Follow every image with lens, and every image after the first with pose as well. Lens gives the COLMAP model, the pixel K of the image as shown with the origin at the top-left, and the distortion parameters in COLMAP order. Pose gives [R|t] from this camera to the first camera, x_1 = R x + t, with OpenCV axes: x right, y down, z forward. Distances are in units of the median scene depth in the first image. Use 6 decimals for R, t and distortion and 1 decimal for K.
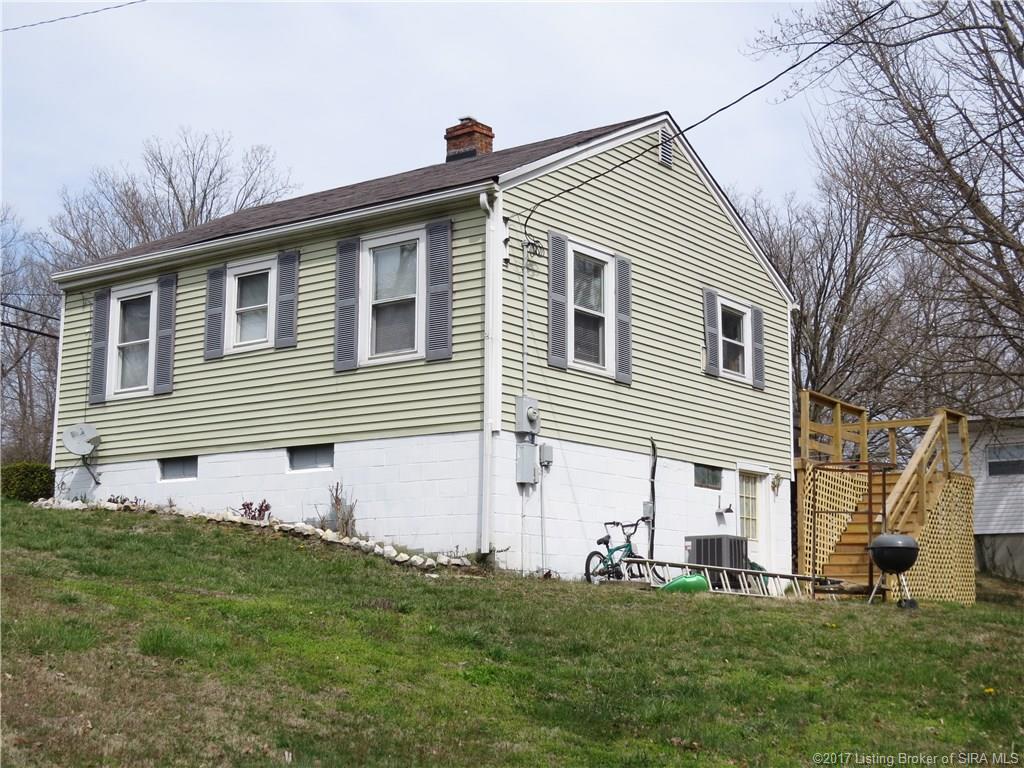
lens RADIAL K [[1461.3, 0, 512.0], [0, 1461.3, 384.0], [0, 0, 1]] dist [-0.020248, -0.006596]
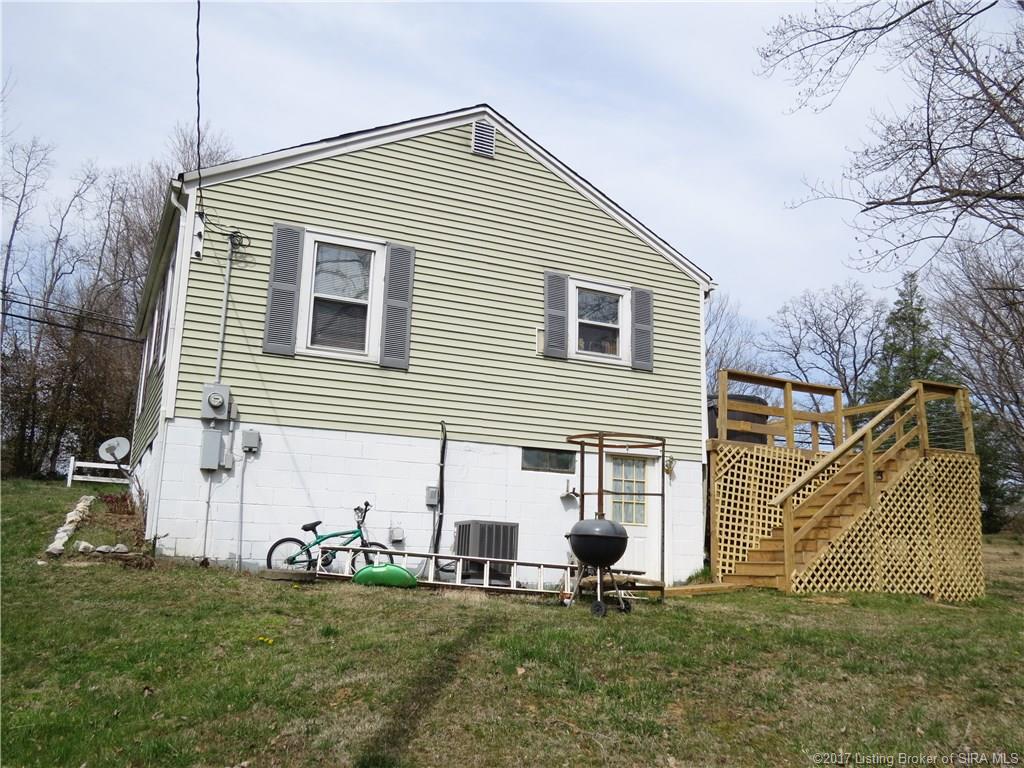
lens RADIAL K [[886.7, 0, 512.0], [0, 886.7, 384.0], [0, 0, 1]] dist [-0.005083, -0.001437]
pose [[0.879103, -0.075046, -0.470686, 0.422101], [0.052647, 0.996773, -0.060595, 0.050253], [0.473715, 0.028489, 0.880217, 0.492374]]
